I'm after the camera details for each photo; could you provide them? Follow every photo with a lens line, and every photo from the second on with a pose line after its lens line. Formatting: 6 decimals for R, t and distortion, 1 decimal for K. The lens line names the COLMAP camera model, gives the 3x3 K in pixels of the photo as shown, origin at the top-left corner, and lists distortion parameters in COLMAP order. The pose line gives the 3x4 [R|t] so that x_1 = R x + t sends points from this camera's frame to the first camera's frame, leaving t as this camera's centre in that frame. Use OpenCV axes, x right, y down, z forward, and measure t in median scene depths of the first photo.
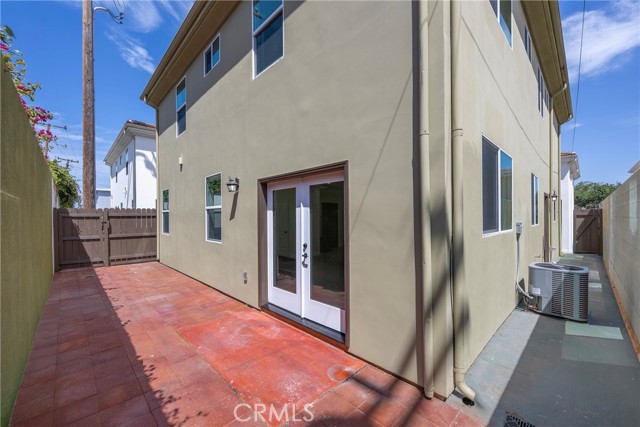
lens RADIAL K [[254.6, 0, 319.2], [0, 254.6, 216.5], [0, 0, 1]] dist [-0.000090, -0.000282]
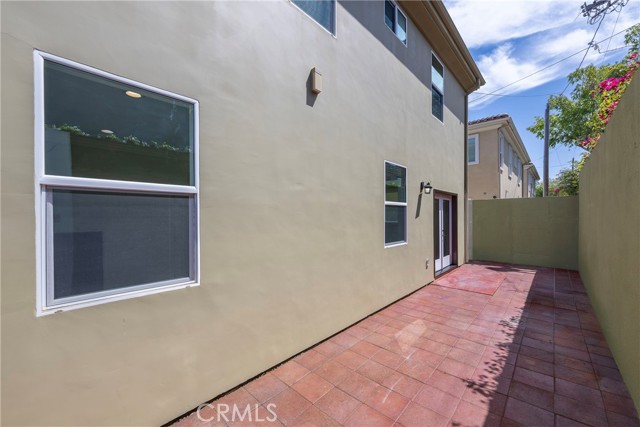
lens RADIAL K [[254.6, 0, 319.2], [0, 254.6, 216.5], [0, 0, 1]] dist [-0.000090, -0.000282]
pose [[-0.047999, 0.013514, 0.998756, -1.357643], [0.009007, 0.999874, -0.013096, 0.016719], [-0.998807, 0.008367, -0.048114, 1.420335]]
